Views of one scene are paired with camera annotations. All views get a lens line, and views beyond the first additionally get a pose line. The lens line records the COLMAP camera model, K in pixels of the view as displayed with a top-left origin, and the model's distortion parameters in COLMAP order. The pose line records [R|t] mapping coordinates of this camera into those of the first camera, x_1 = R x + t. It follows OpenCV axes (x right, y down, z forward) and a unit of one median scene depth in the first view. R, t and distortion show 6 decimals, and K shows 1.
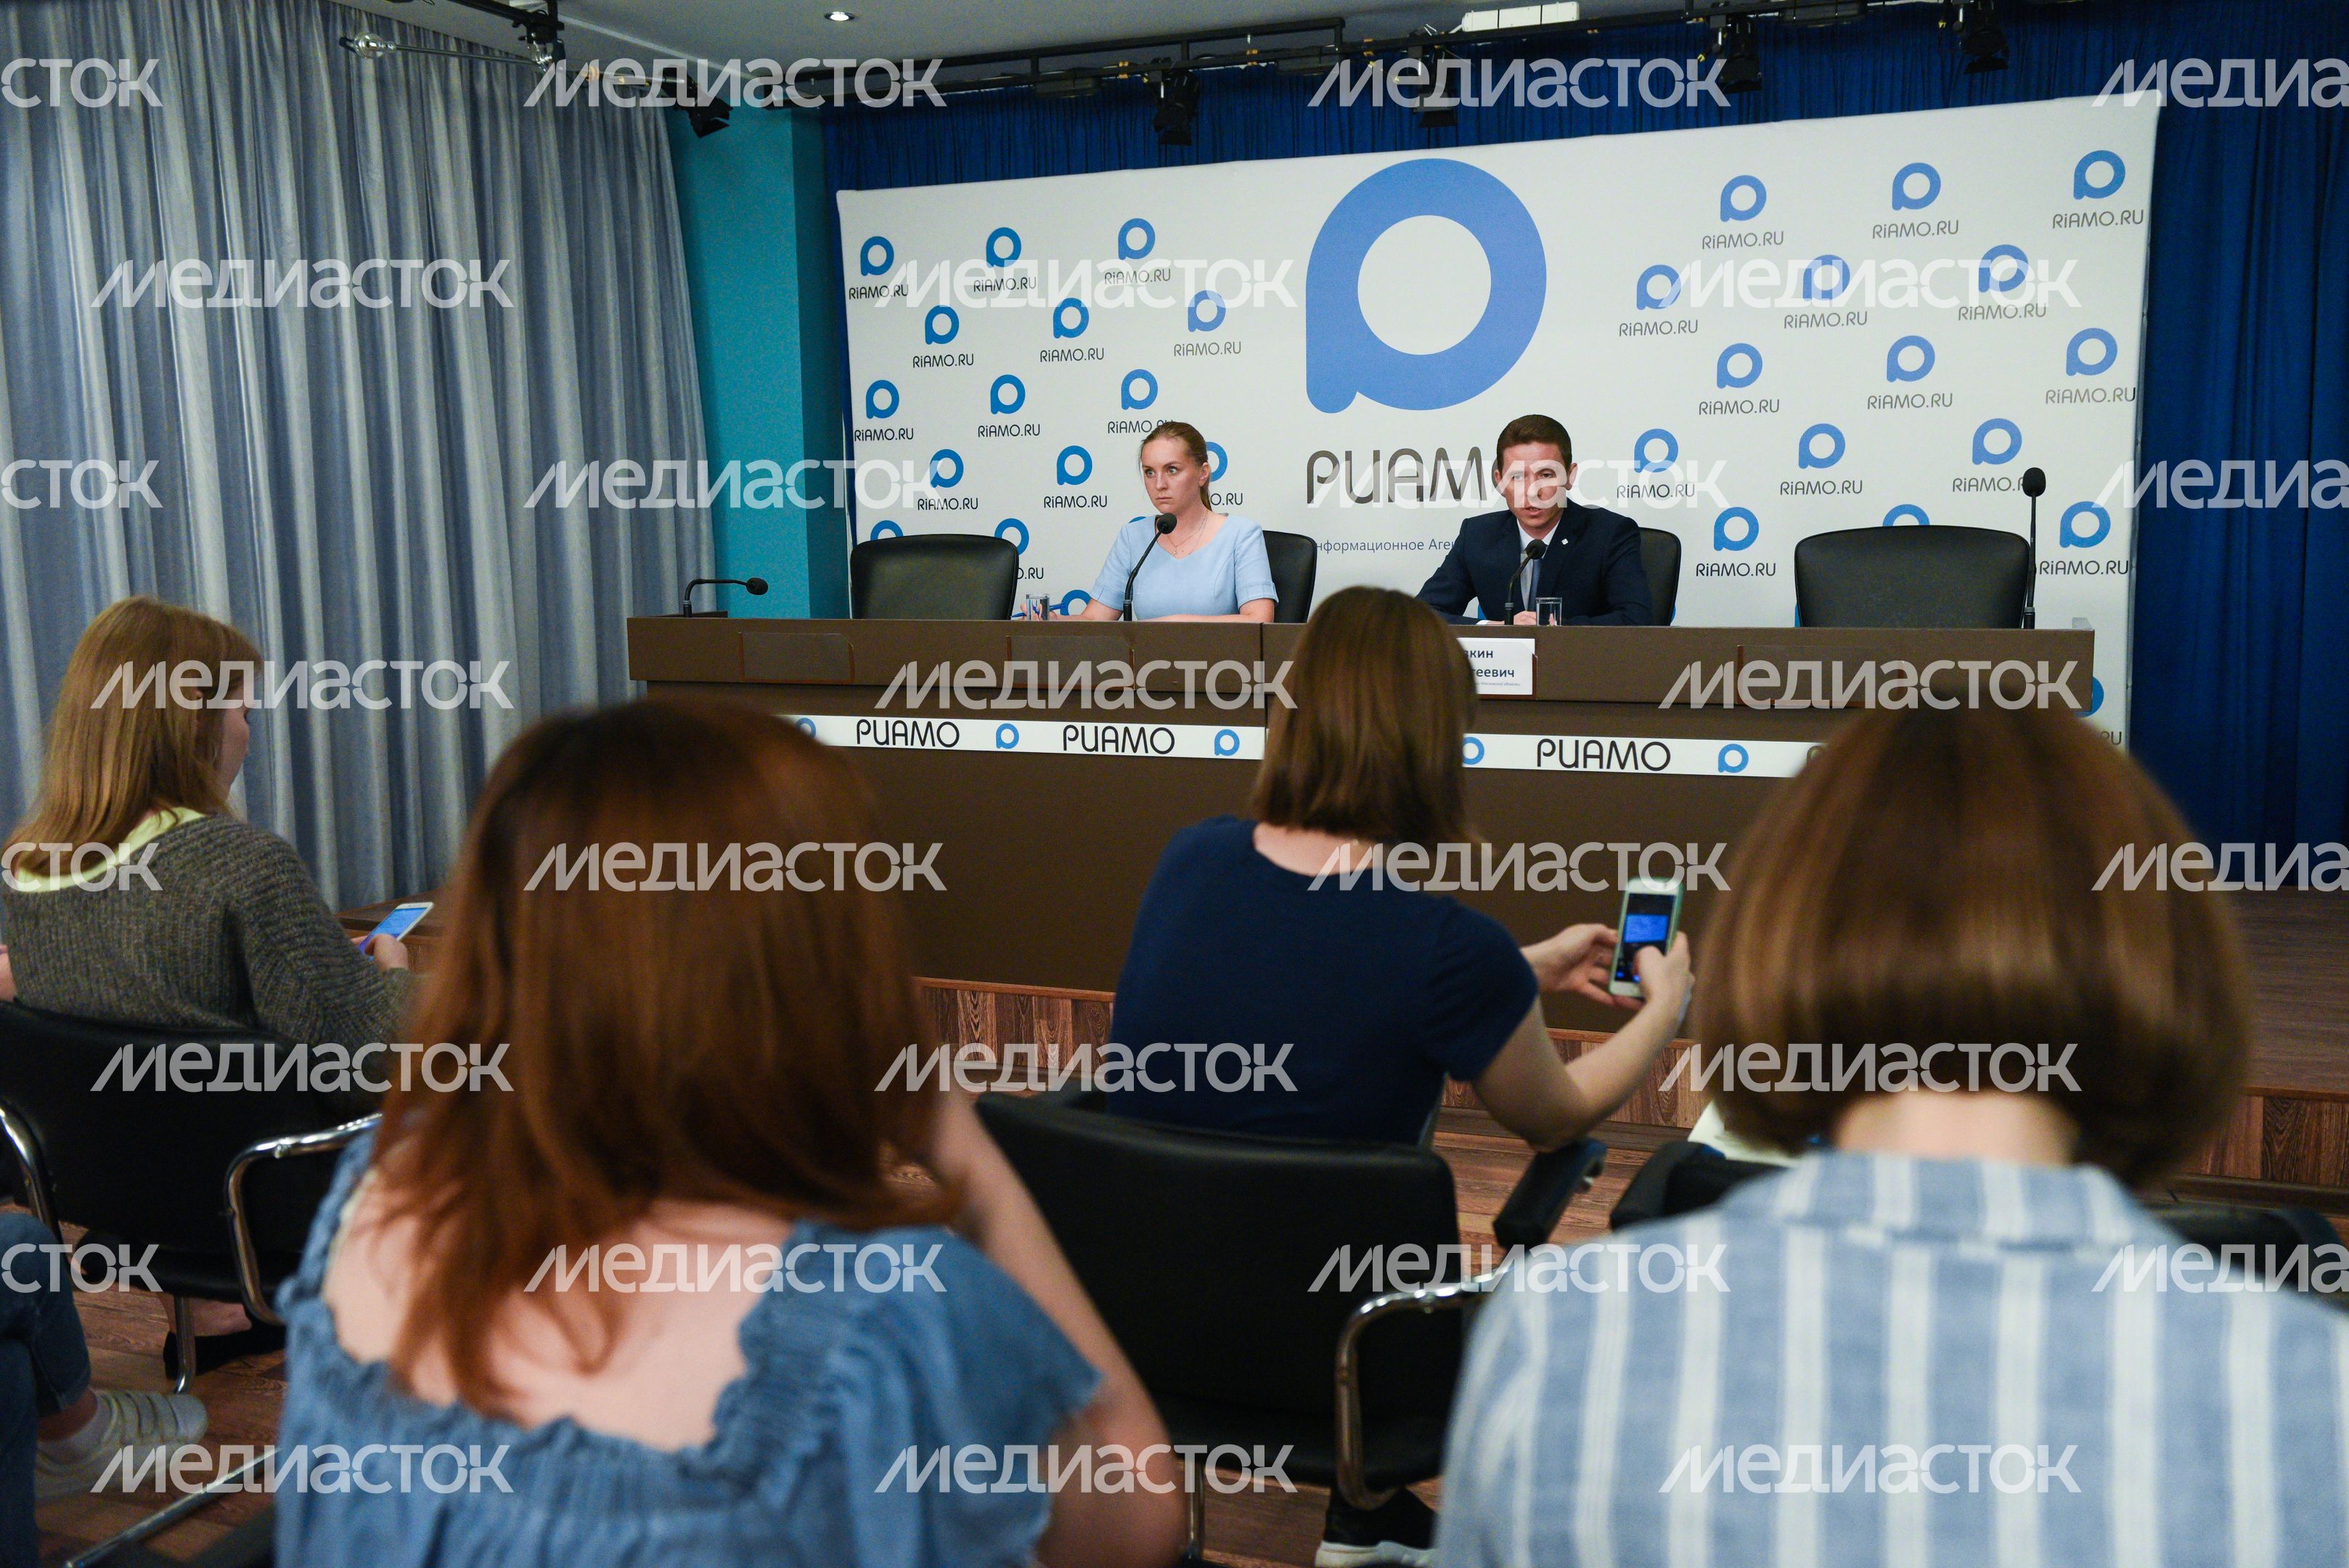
lens RADIAL K [[2068.4, 0, 1187.1], [0, 2068.4, 767.3], [0, 0, 1]] dist [0.020282, -0.032214]
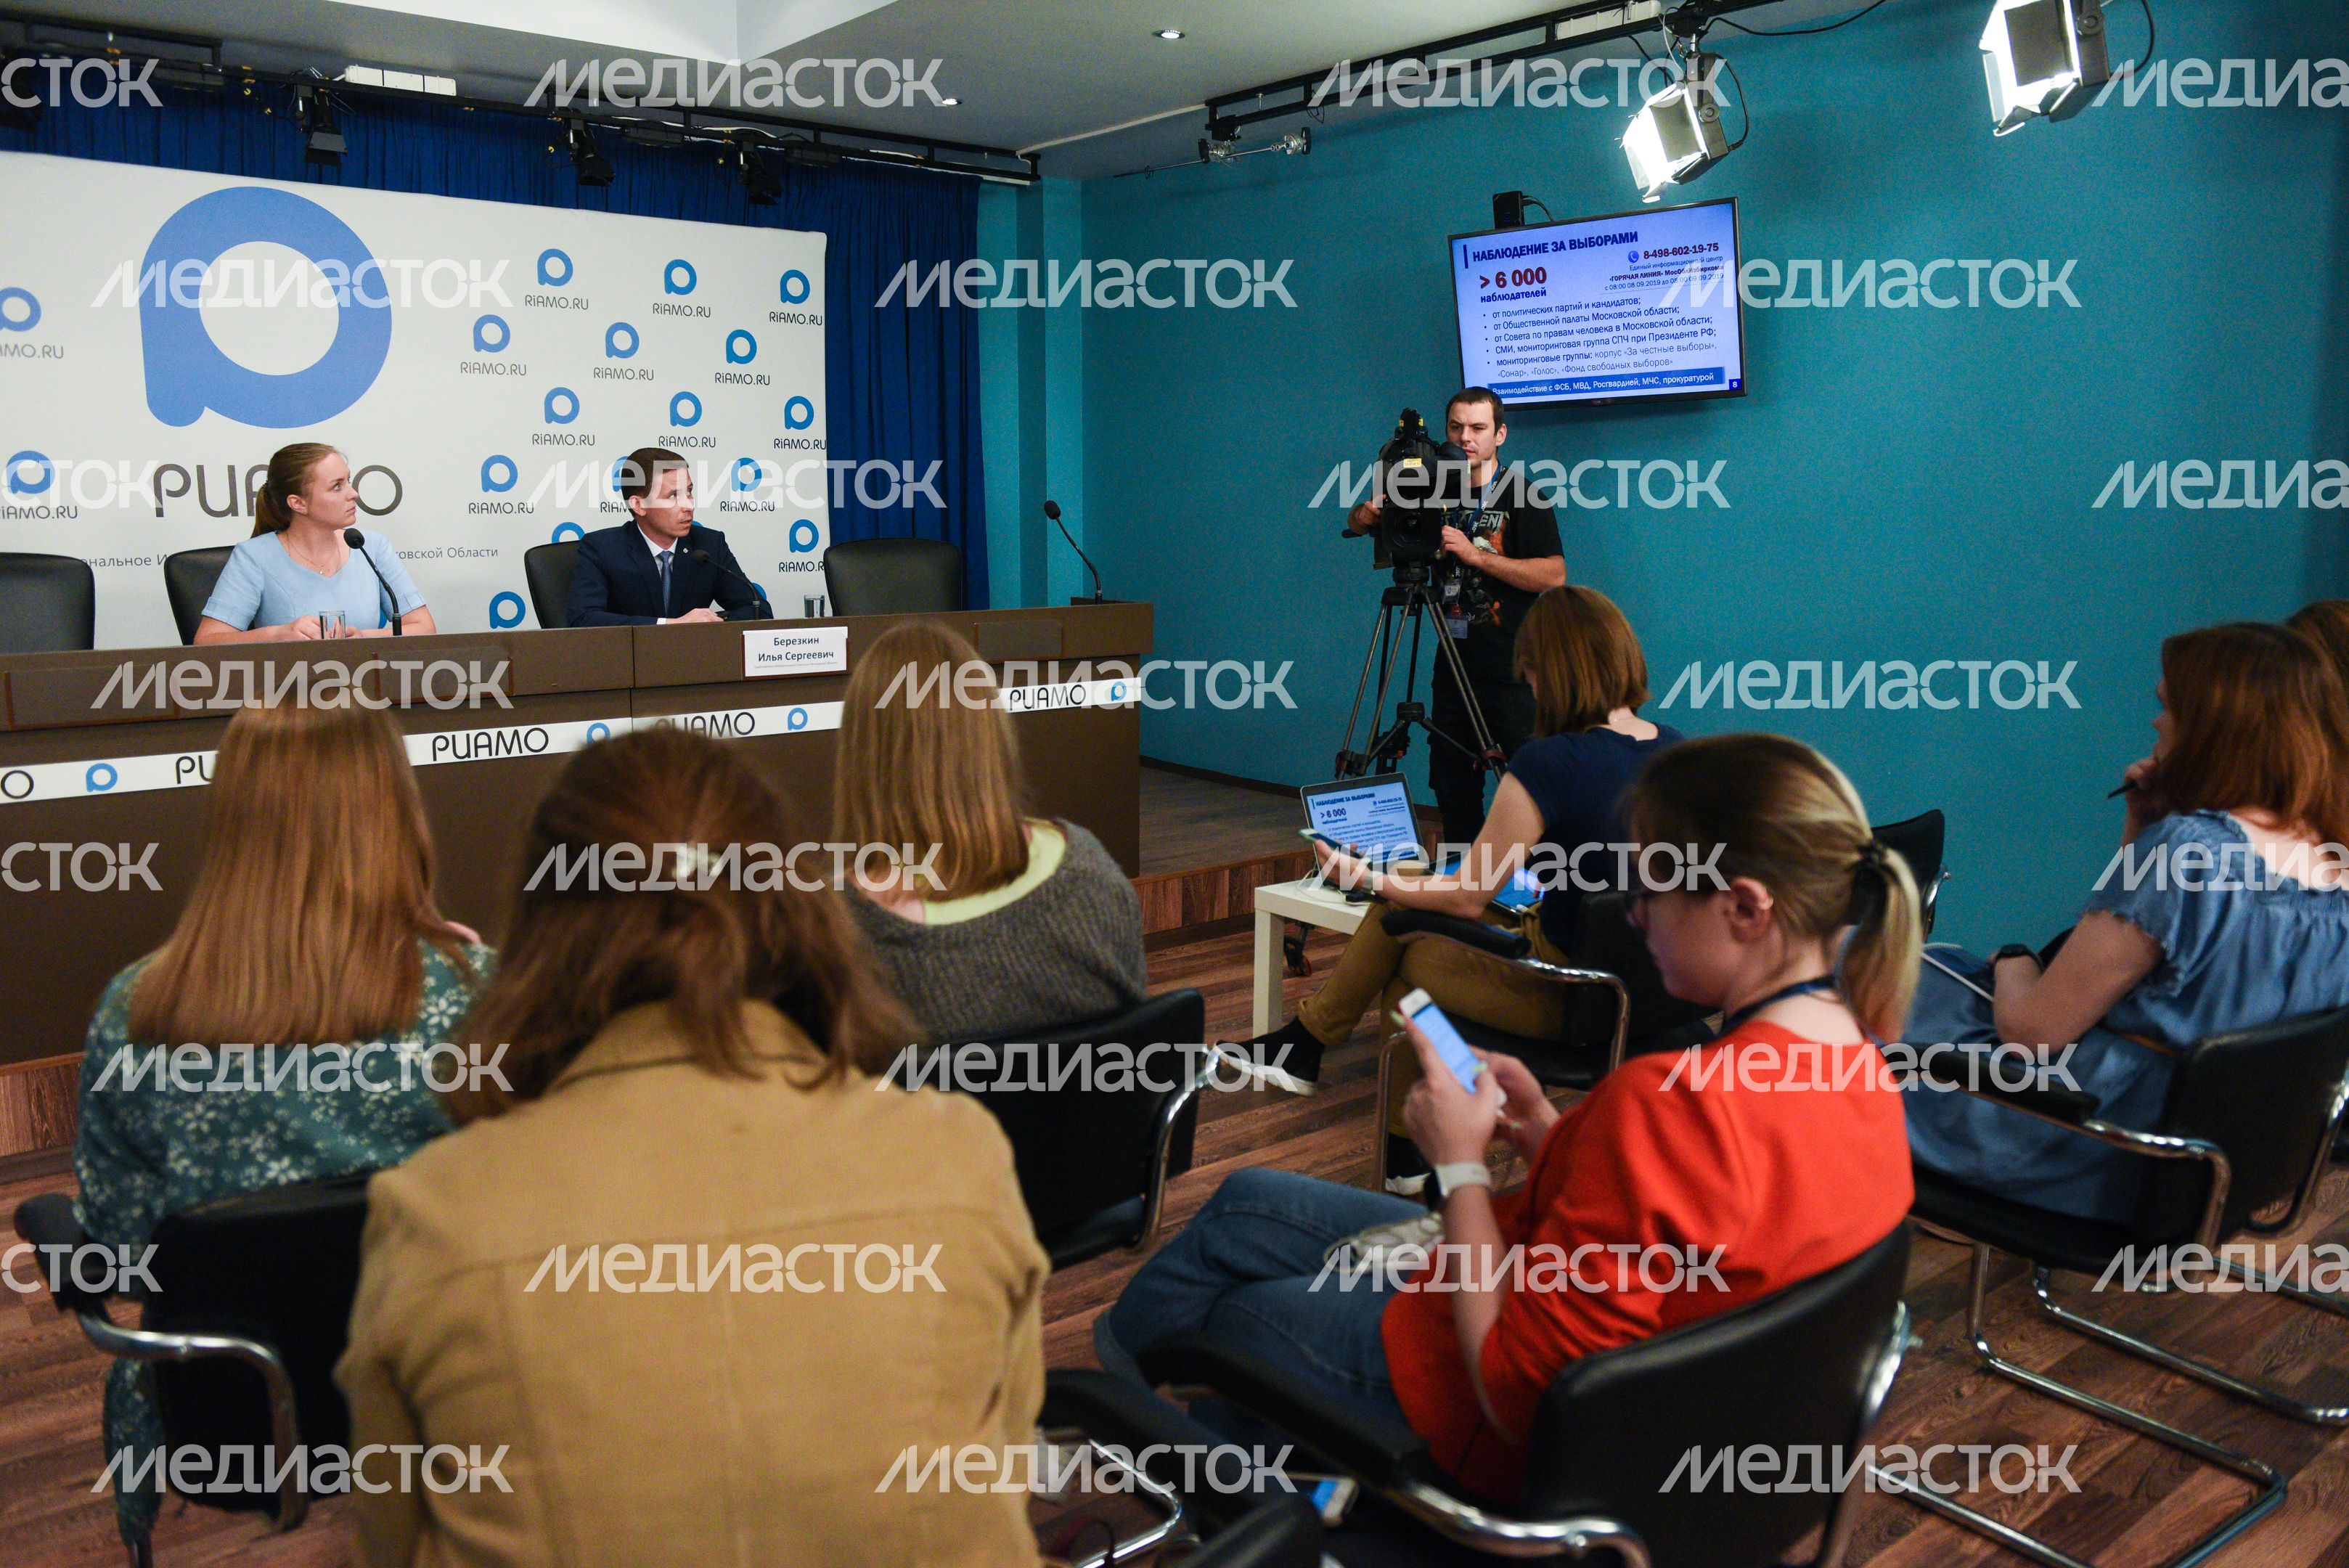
lens RADIAL K [[1791.5, 0, 1133.7], [0, 1791.5, 772.3], [0, 0, 1]] dist [-0.017826, -0.018772]
pose [[0.499439, -0.114504, 0.858749, -0.488411], [0.101277, 0.992148, 0.073390, -0.024425], [-0.860409, 0.050318, 0.507113, 0.194968]]
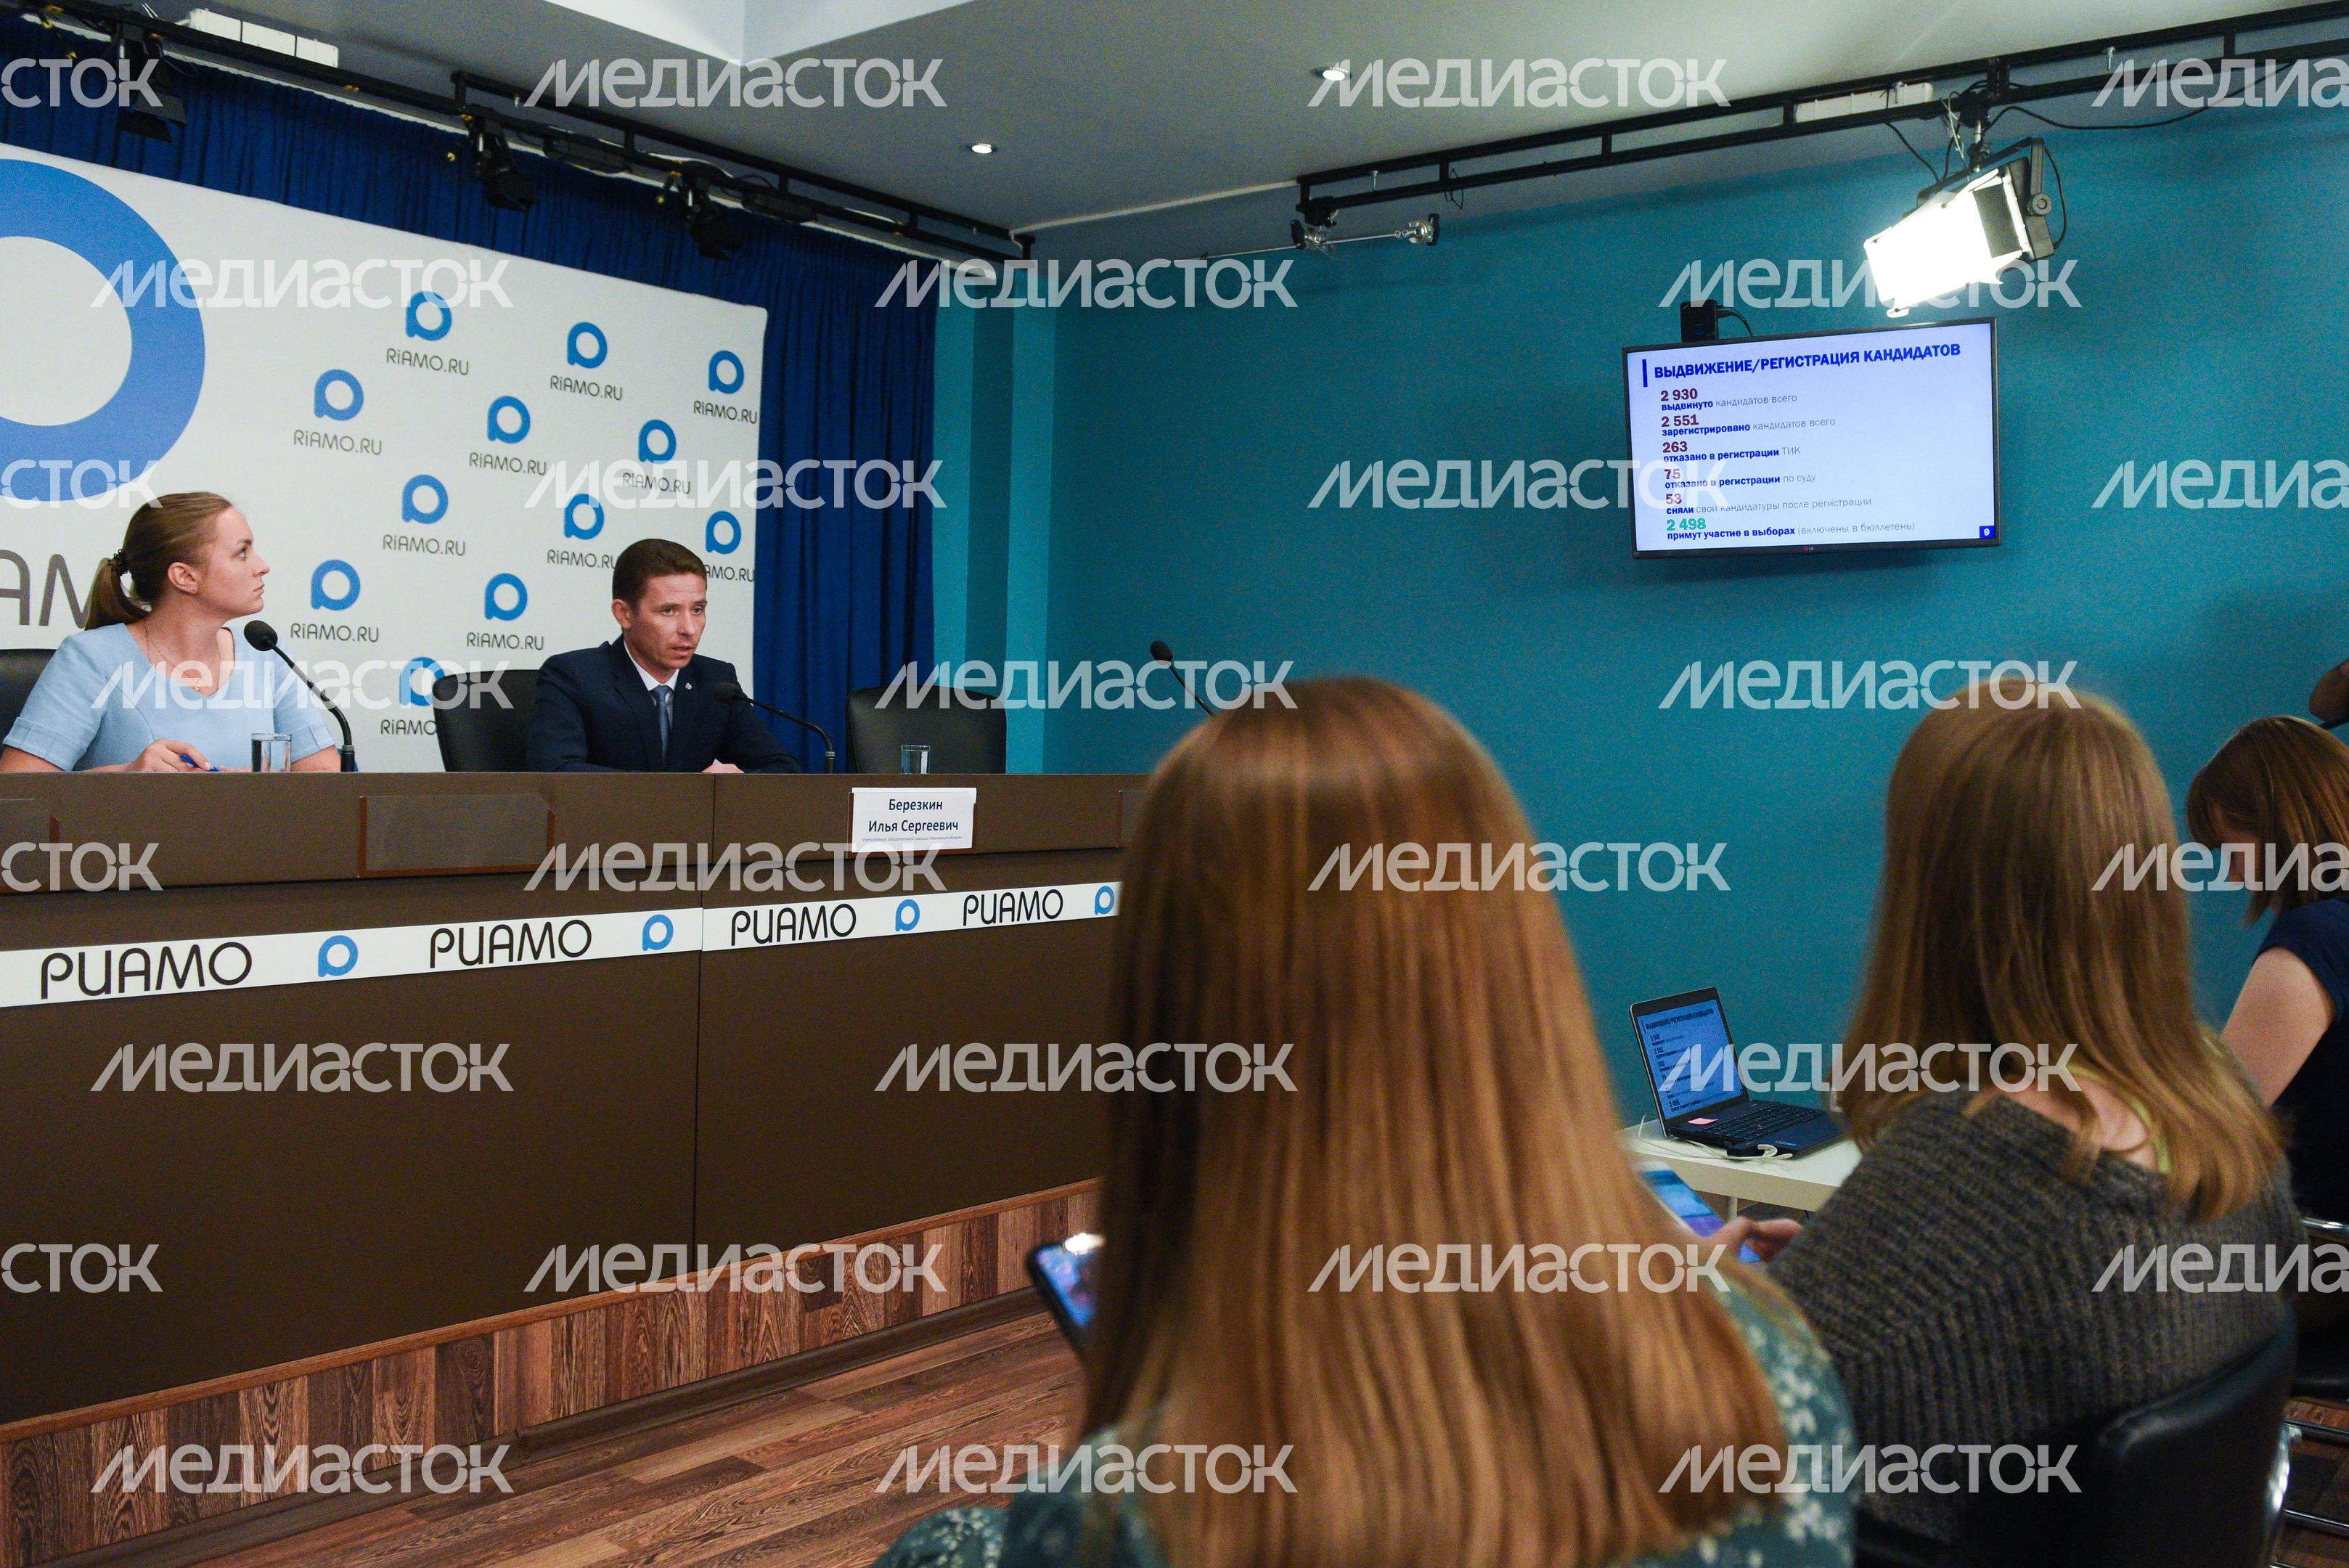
lens RADIAL K [[2016.2, 0, 1298.0], [0, 2016.2, 760.9], [0, 0, 1]] dist [-0.027706, -0.015702]
pose [[0.275827, 0.006900, 0.961182, -0.455836], [0.088244, 0.995570, -0.032470, -0.021788], [-0.957148, 0.093774, 0.273996, 0.418776]]
